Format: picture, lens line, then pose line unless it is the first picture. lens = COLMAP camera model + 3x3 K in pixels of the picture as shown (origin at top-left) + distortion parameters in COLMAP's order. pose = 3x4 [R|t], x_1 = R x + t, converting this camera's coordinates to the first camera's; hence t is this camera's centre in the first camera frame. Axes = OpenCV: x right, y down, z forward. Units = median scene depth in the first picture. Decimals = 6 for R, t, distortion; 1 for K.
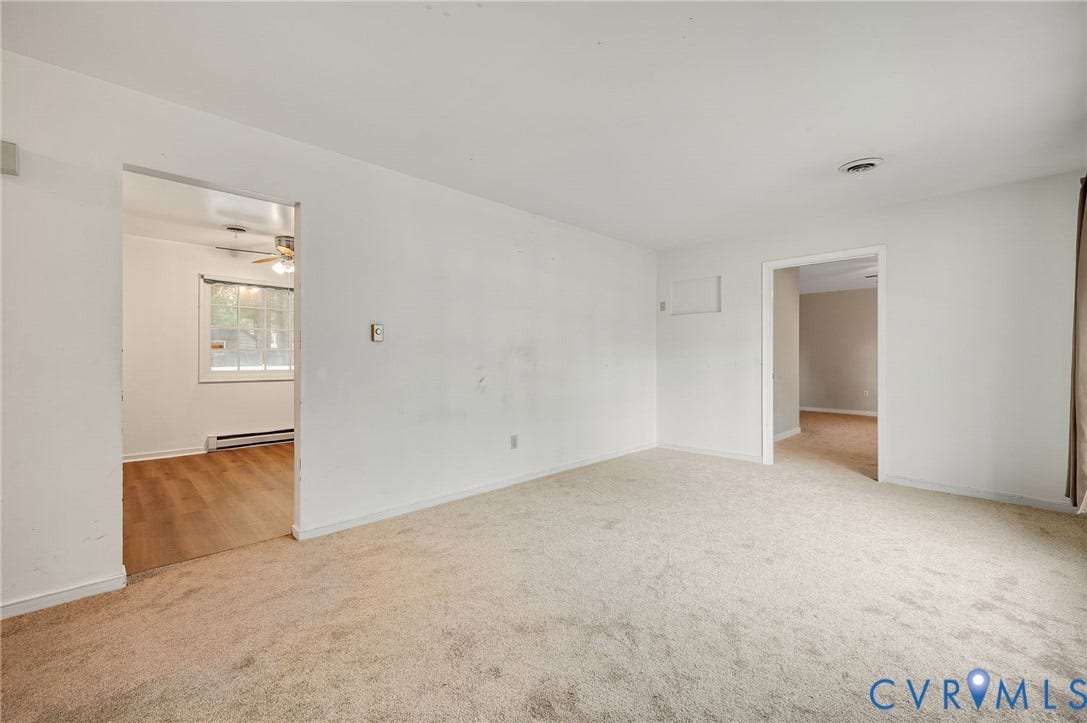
lens RADIAL K [[460.7, 0, 549.0], [0, 460.7, 360.1], [0, 0, 1]] dist [0.003356, 0.000363]
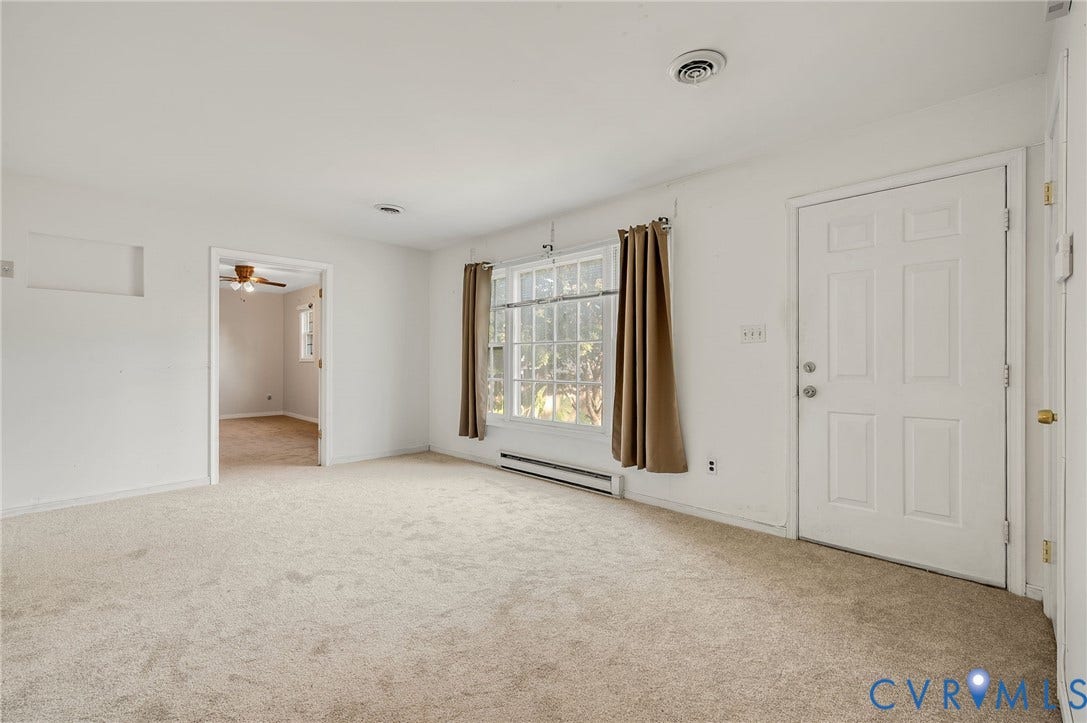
lens RADIAL K [[515.1, 0, 546.8], [0, 515.1, 367.4], [0, 0, 1]] dist [-0.000952, 0.000699]
pose [[-0.074008, -0.015034, 0.997144, -0.776622], [0.004005, 0.999874, 0.015372, -0.004283], [-0.997250, 0.005131, -0.073938, 0.675998]]
